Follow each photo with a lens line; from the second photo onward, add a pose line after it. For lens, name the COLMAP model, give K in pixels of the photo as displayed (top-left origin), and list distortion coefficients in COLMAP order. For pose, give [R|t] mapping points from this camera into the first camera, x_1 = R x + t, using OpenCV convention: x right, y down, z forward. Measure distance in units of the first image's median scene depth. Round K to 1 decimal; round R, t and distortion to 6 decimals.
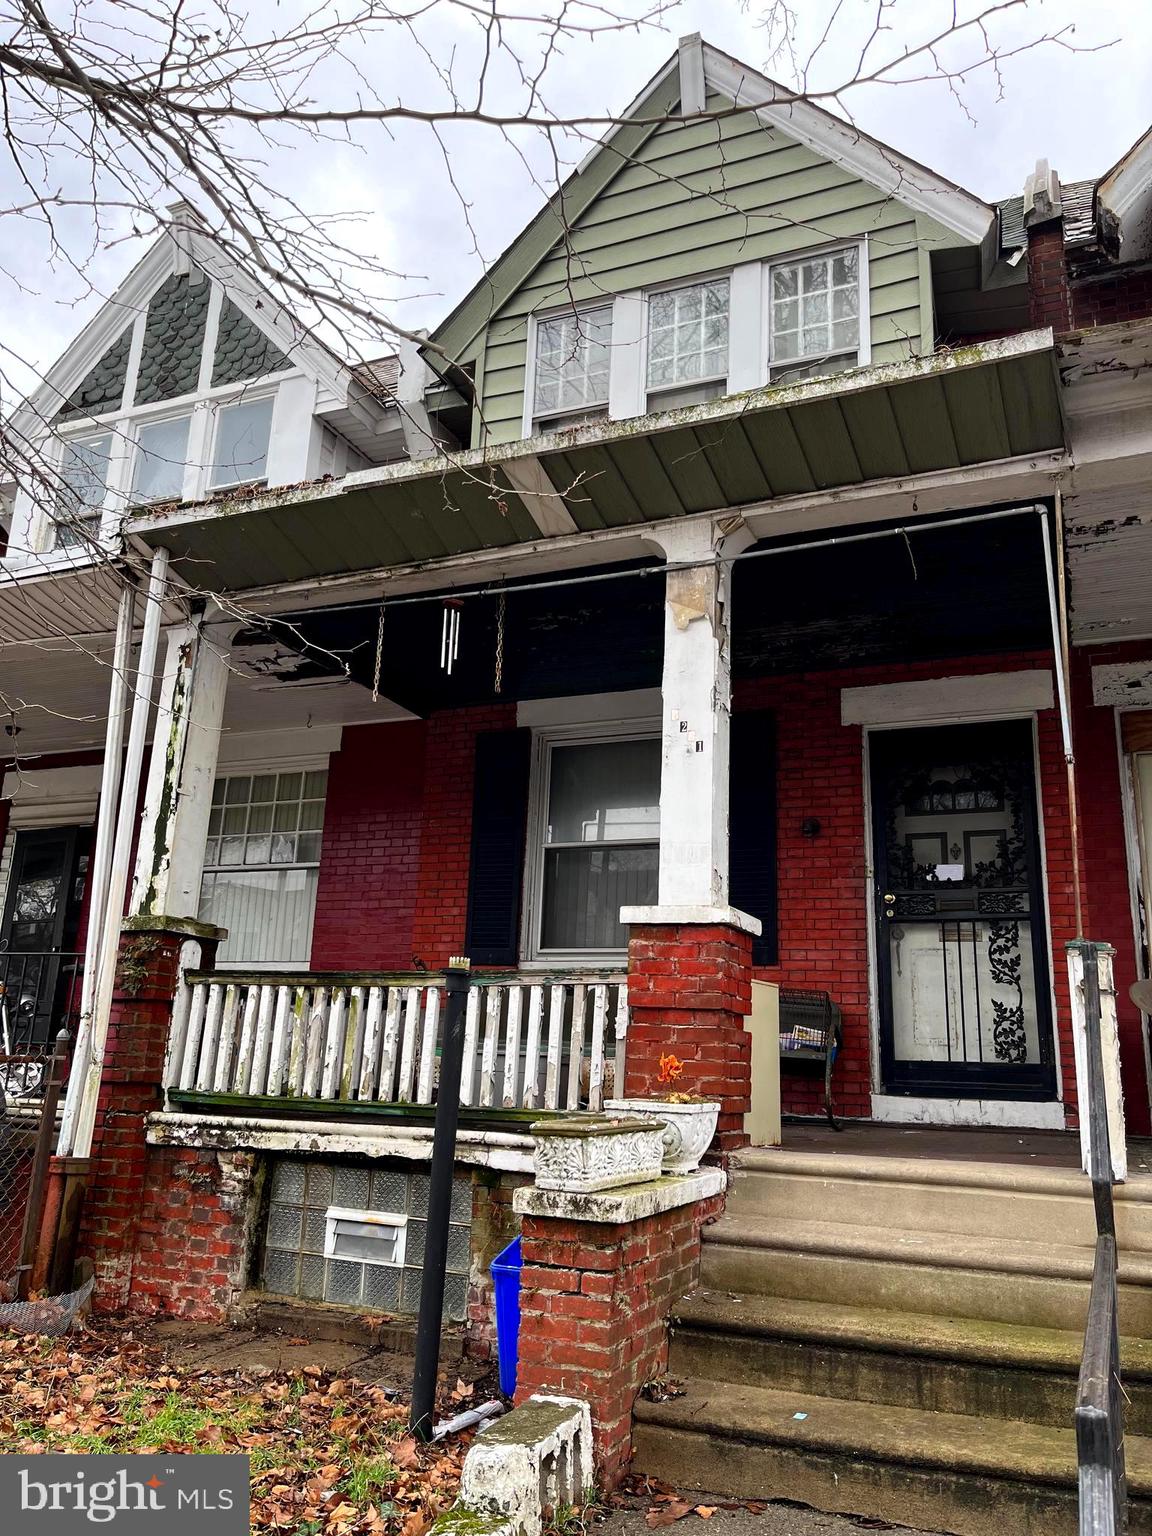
lens RADIAL K [[1141.9, 0, 576.0], [0, 1141.9, 768.0], [0, 0, 1]] dist [0.051961, -0.051602]
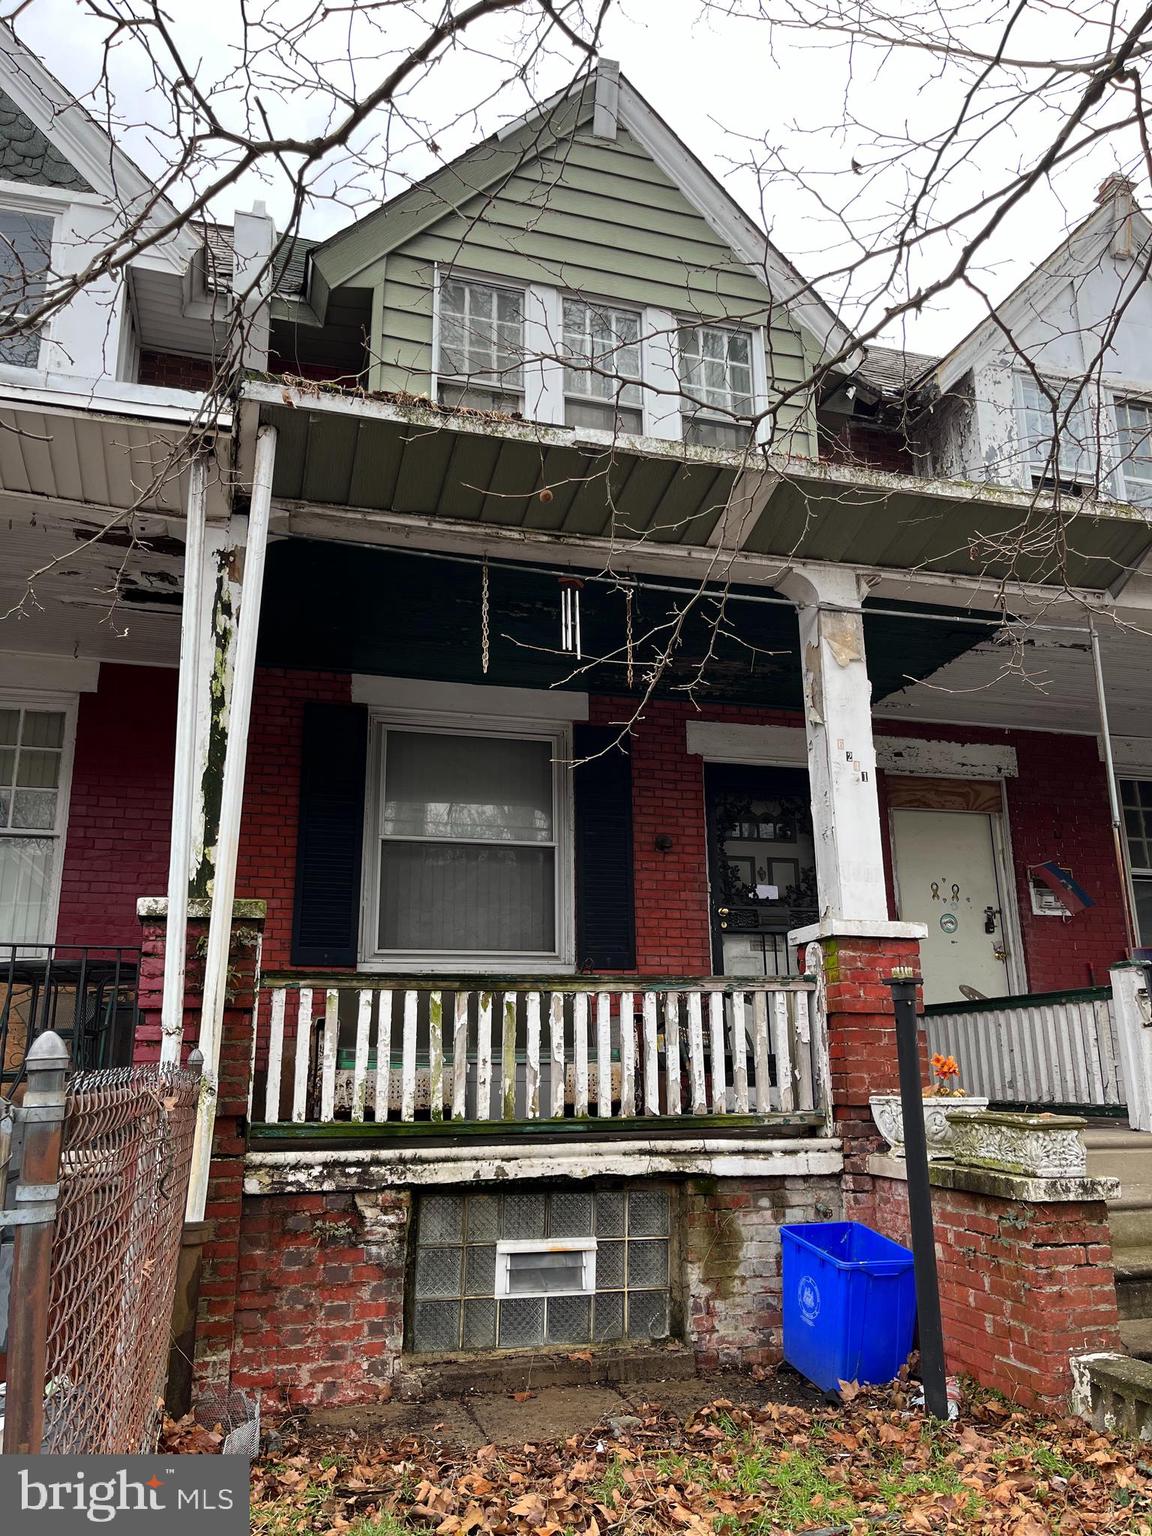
lens RADIAL K [[1144.7, 0, 578.1], [0, 1144.7, 775.7], [0, 0, 1]] dist [0.048720, -0.051155]
pose [[0.771516, 0.116583, 0.625437, -0.722250], [-0.122281, 0.991911, -0.034053, 0.046851], [-0.624348, -0.050206, 0.779531, 0.275187]]
